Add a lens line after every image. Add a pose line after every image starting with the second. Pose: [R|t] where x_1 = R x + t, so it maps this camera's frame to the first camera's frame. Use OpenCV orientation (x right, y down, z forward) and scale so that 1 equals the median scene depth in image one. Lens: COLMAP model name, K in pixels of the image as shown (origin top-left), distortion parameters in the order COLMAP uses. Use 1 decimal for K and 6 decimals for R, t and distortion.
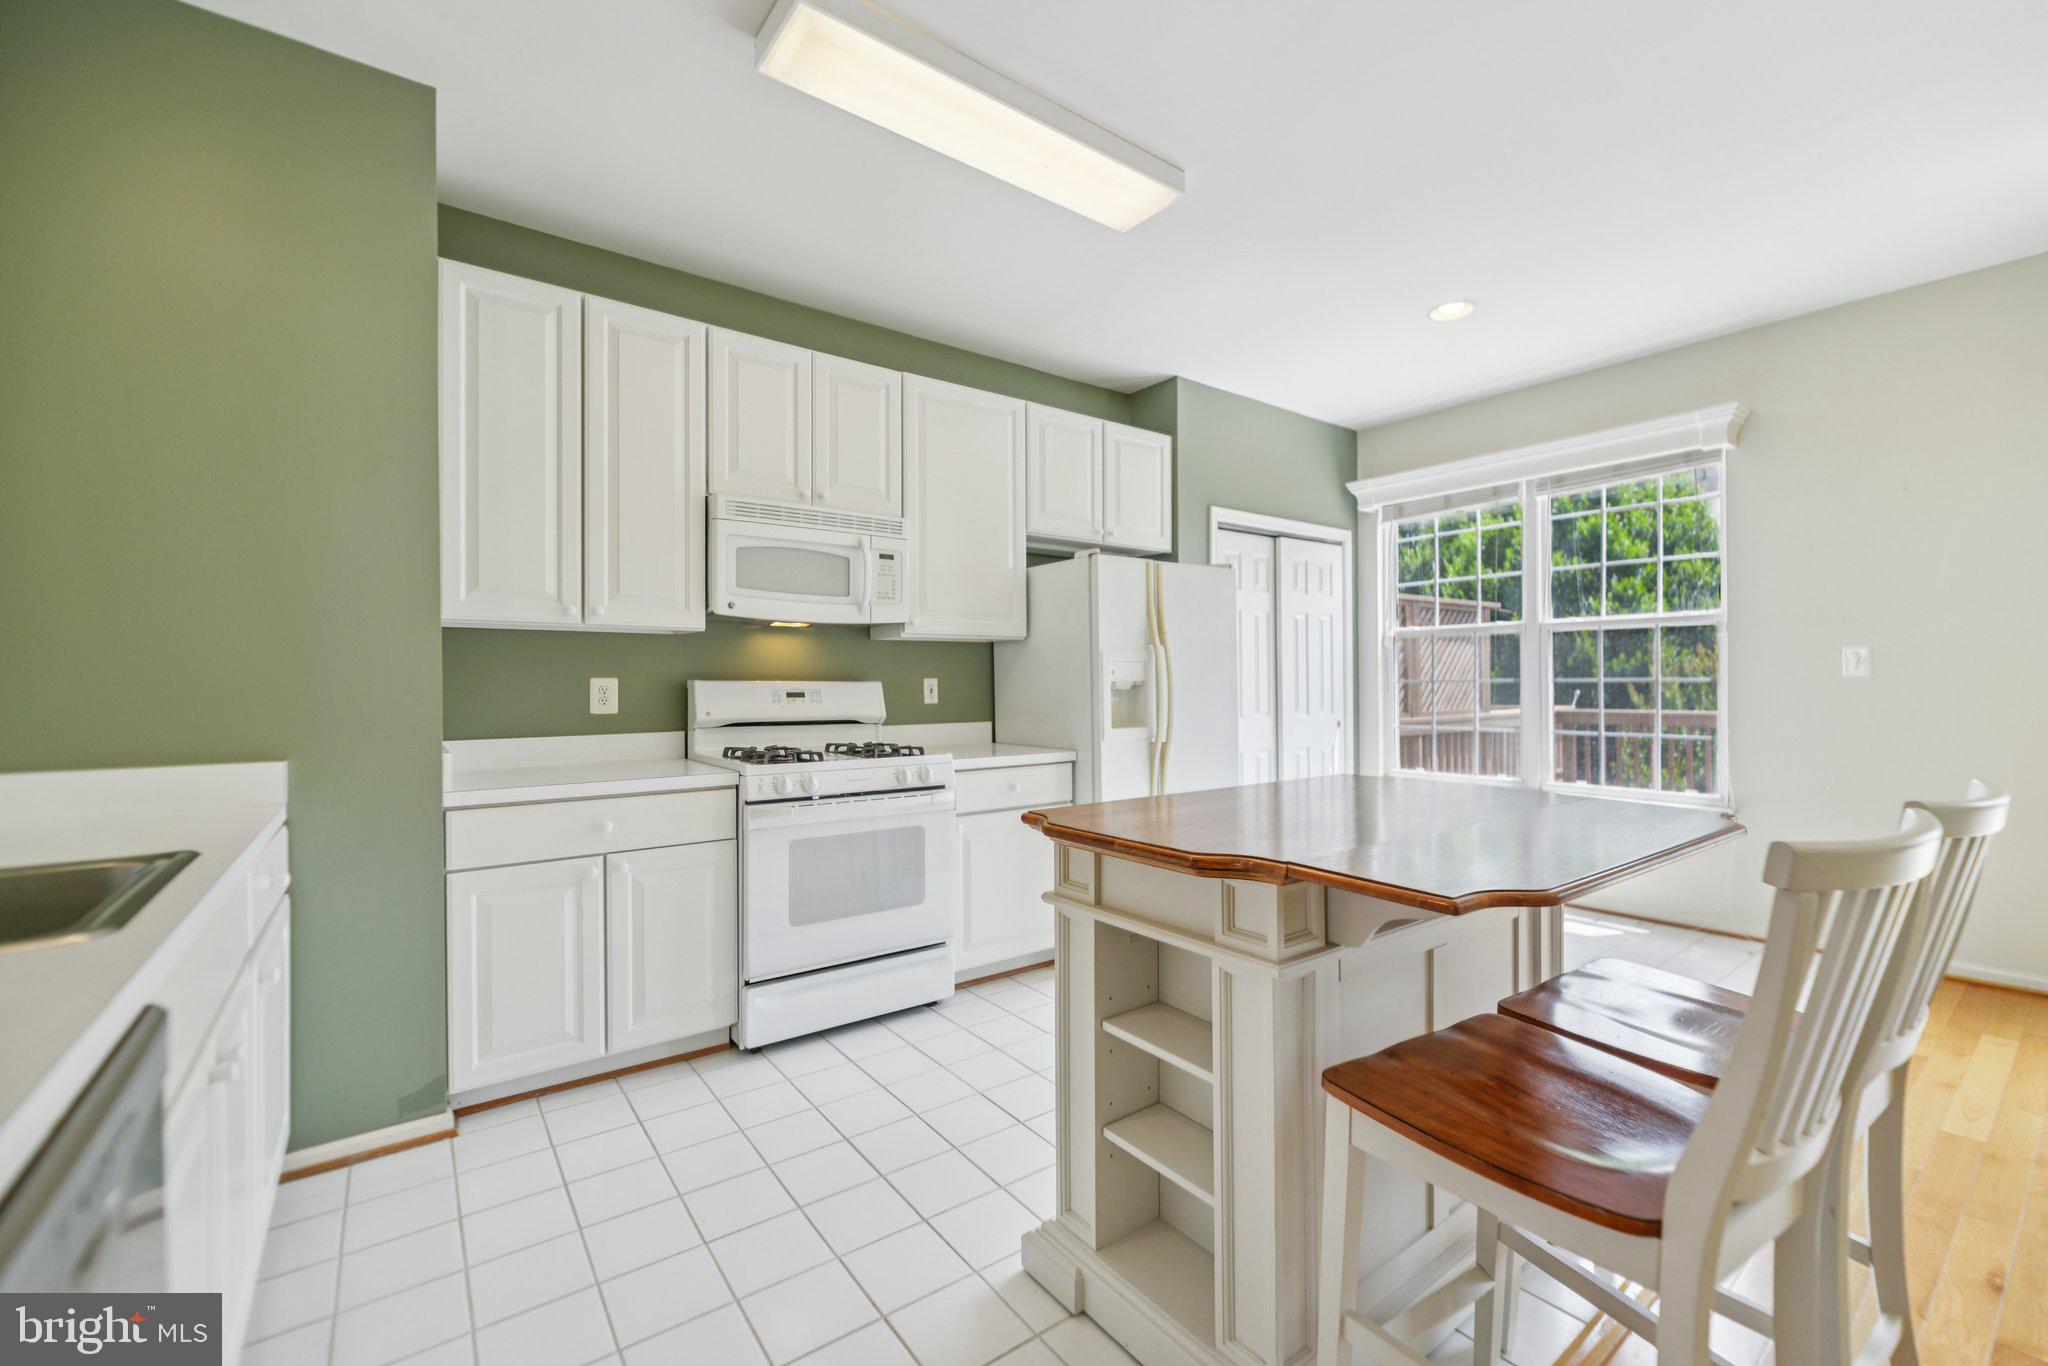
lens RADIAL K [[841.4, 0, 1033.6], [0, 841.4, 679.3], [0, 0, 1]] dist [0.001224, -0.003724]
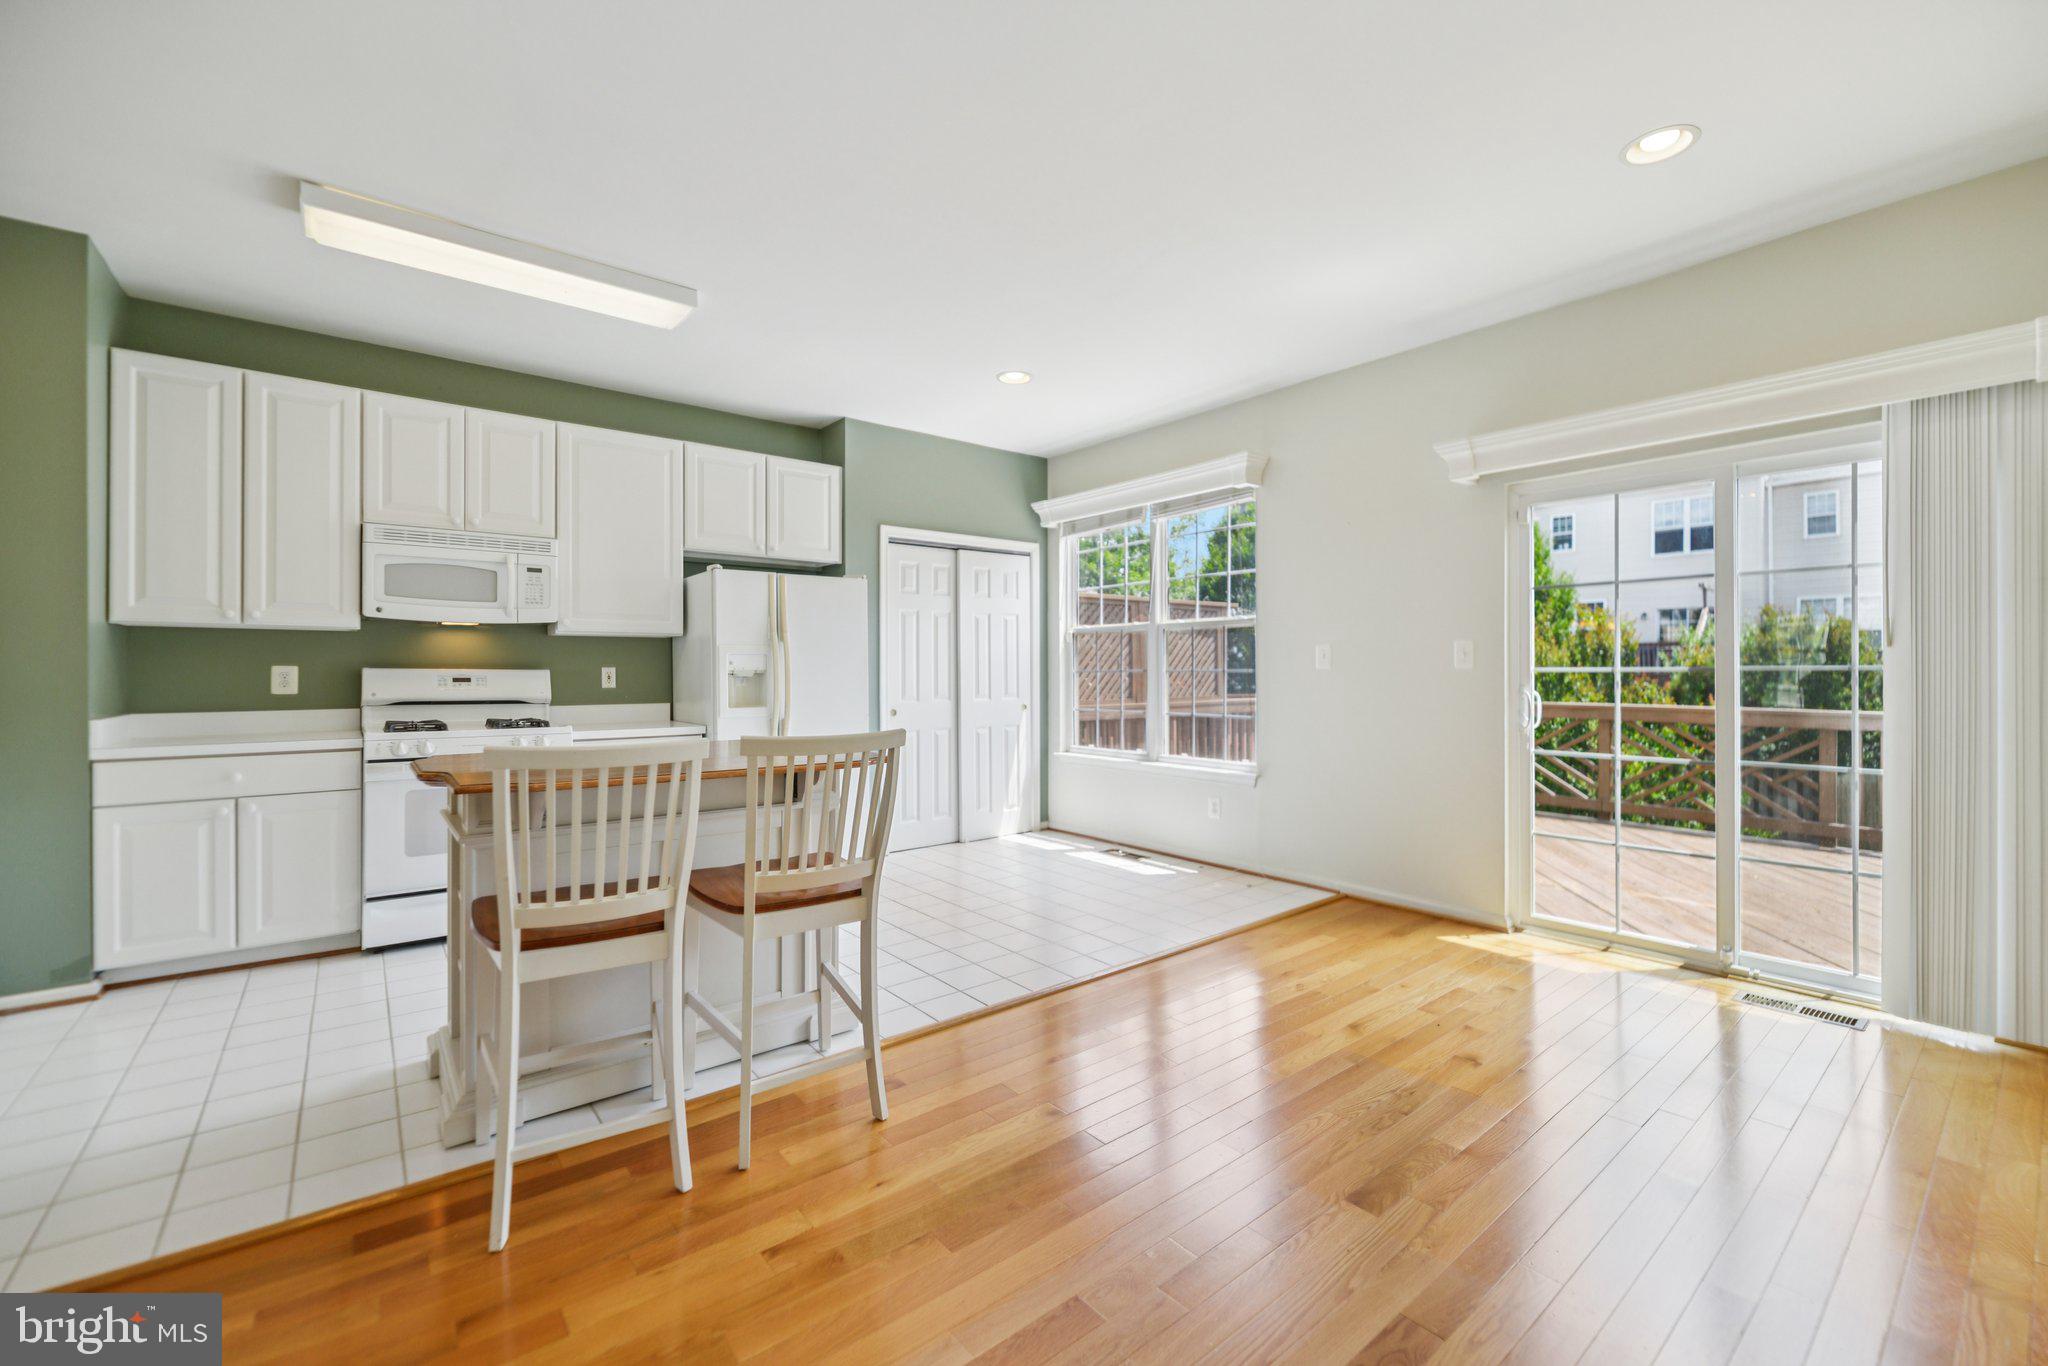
lens RADIAL K [[841.4, 0, 1041.9], [0, 841.4, 669.9], [0, 0, 1]] dist [0.001224, -0.003724]
pose [[0.999189, 0.003825, 0.040078, 0.557714], [-0.003887, 0.999991, 0.001462, -0.001743], [-0.040072, -0.001617, 0.999195, -0.298852]]
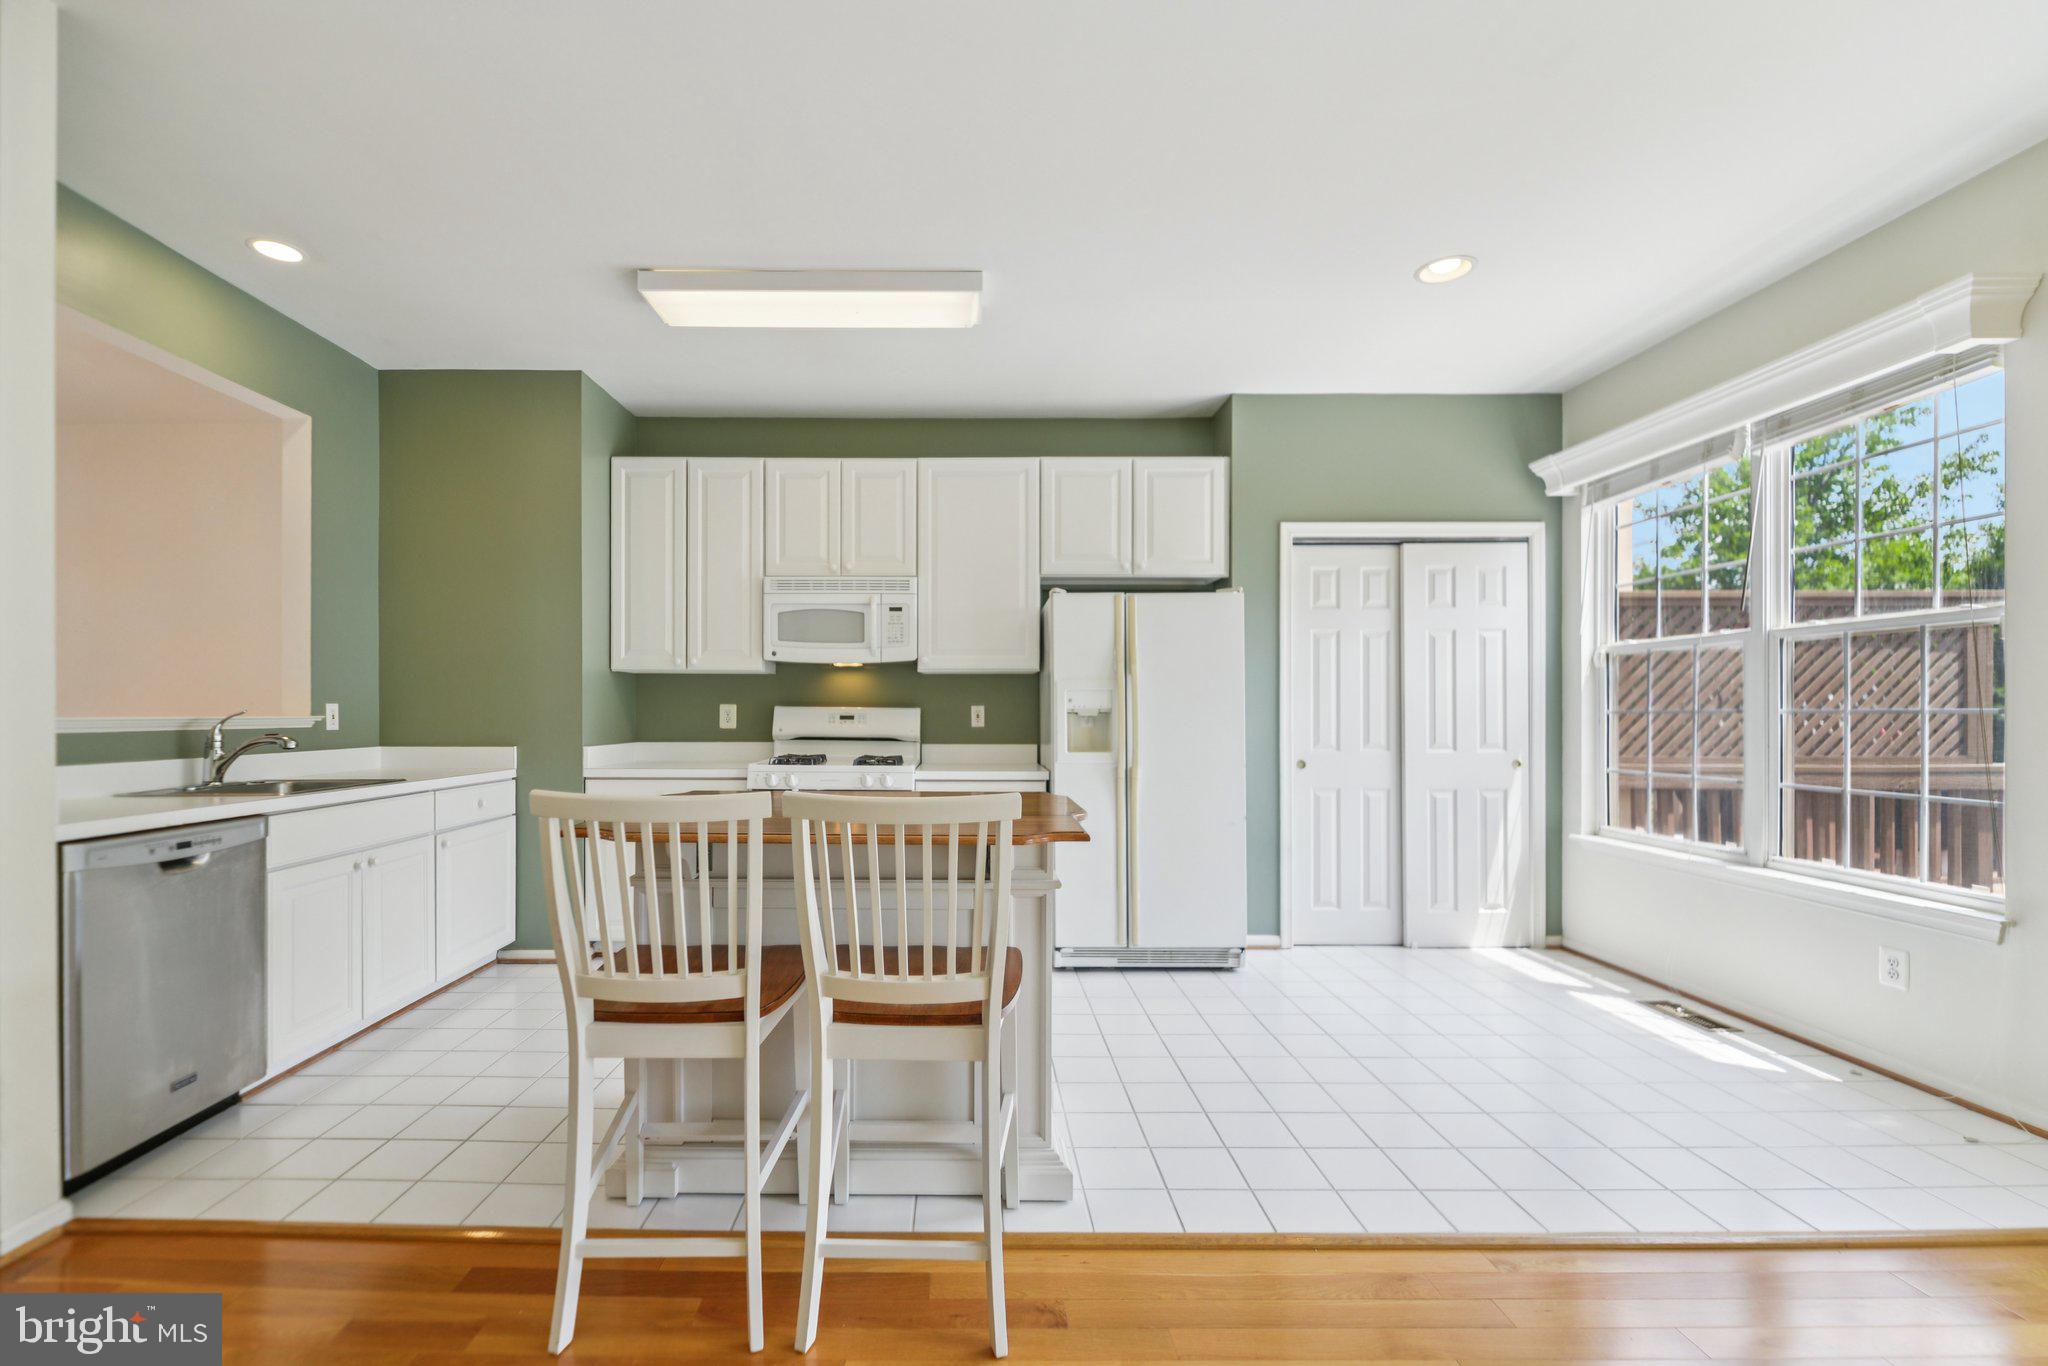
lens RADIAL K [[879.0, 0, 957.5], [0, 879.0, 713.5], [0, 0, 1]] dist [0.001133, -0.001361]
pose [[0.794200, 0.008008, -0.607604, 0.737466], [-0.004325, 0.999962, 0.007525, 0.000963], [0.607641, -0.003349, 0.794205, 0.005944]]
